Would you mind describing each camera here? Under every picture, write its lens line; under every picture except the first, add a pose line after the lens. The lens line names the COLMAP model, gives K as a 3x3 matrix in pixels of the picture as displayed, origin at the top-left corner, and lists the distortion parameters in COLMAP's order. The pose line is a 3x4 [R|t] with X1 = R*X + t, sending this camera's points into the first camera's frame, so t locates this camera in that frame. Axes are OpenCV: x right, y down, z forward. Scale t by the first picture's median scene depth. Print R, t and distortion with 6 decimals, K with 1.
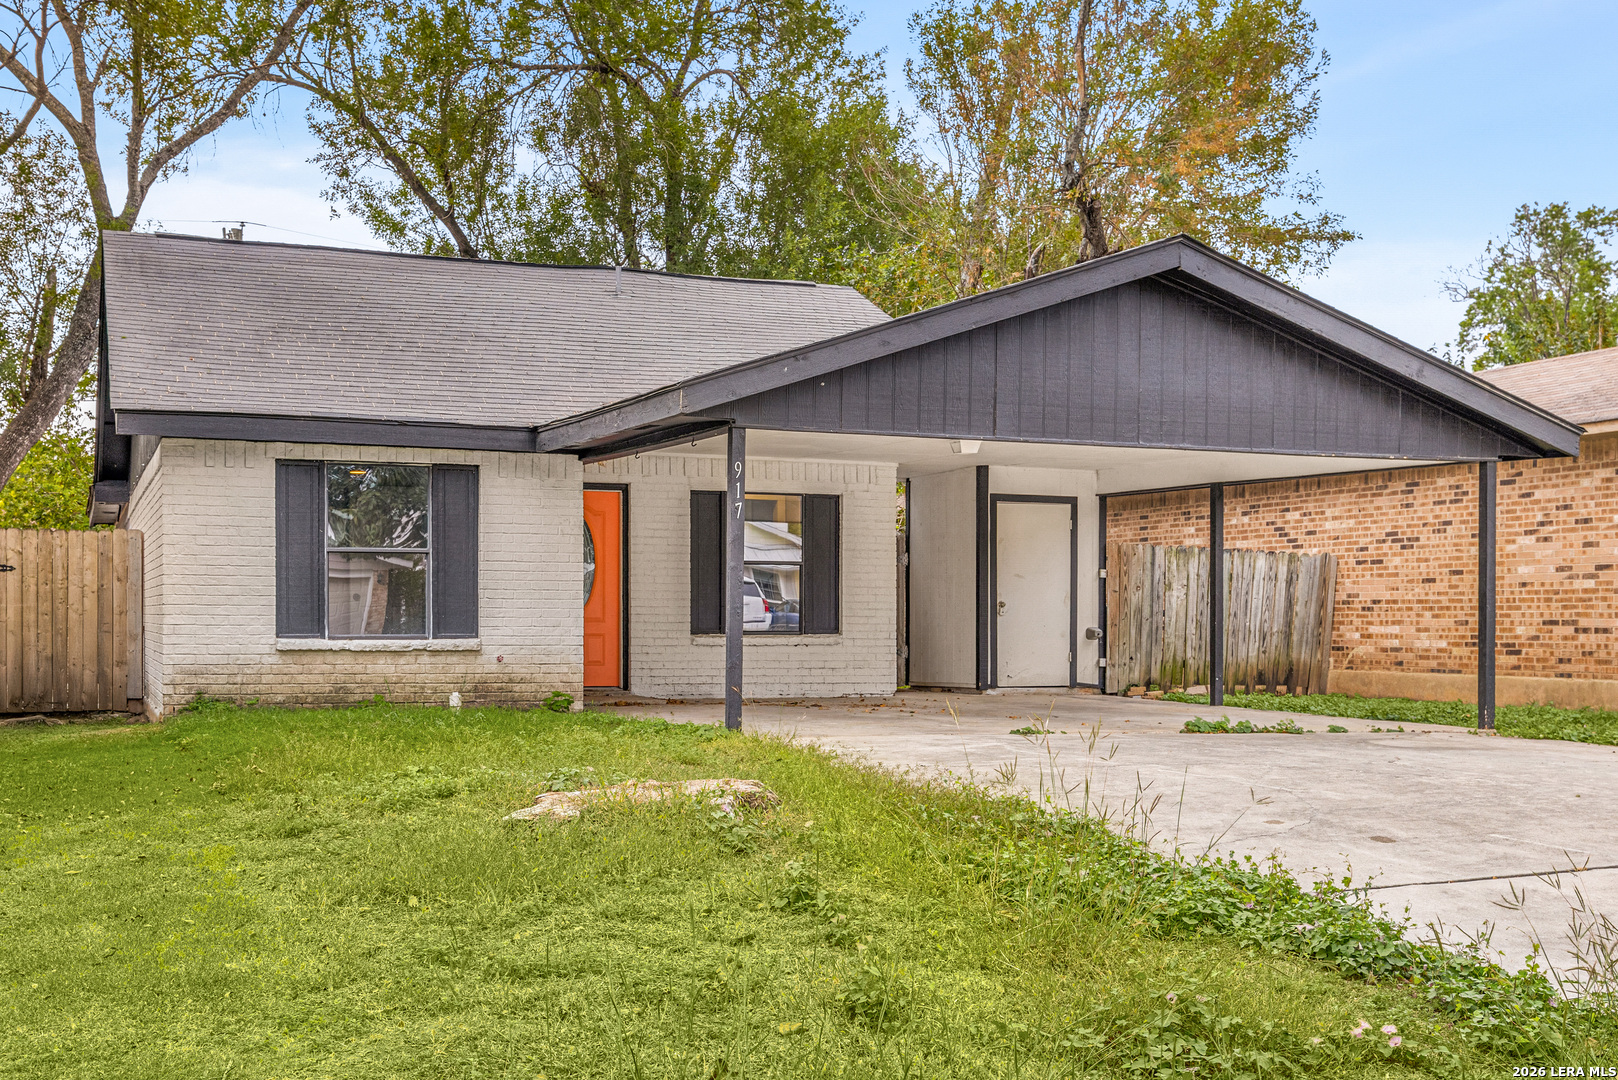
lens RADIAL K [[3306.7, 0, 808.3], [0, 3306.7, 542.4], [0, 0, 1]] dist [-0.071300, 0.000000]
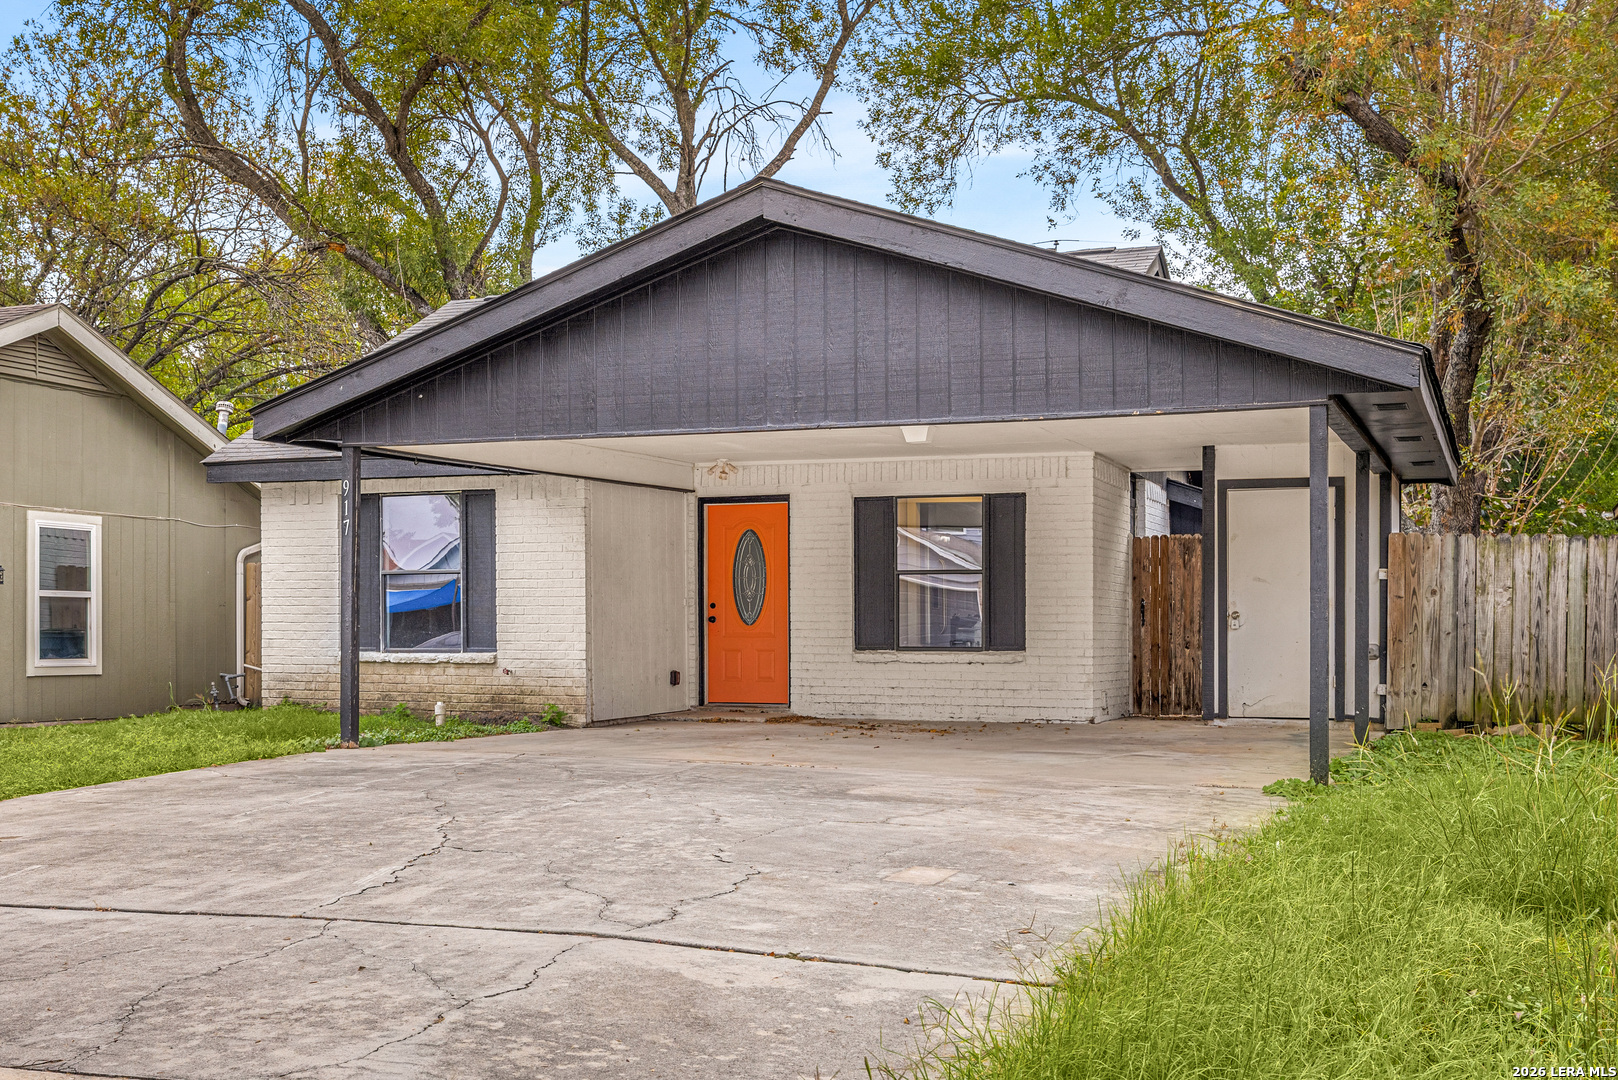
lens RADIAL K [[3306.7, 0, 808.4], [0, 3306.7, 541.4], [0, 0, 1]] dist [-0.071300, 0.000000]
pose [[0.313576, -0.030564, -0.949071, 0.850325], [0.020486, 0.999467, -0.025418, 0.020366], [0.949342, -0.011472, 0.314035, 0.688488]]
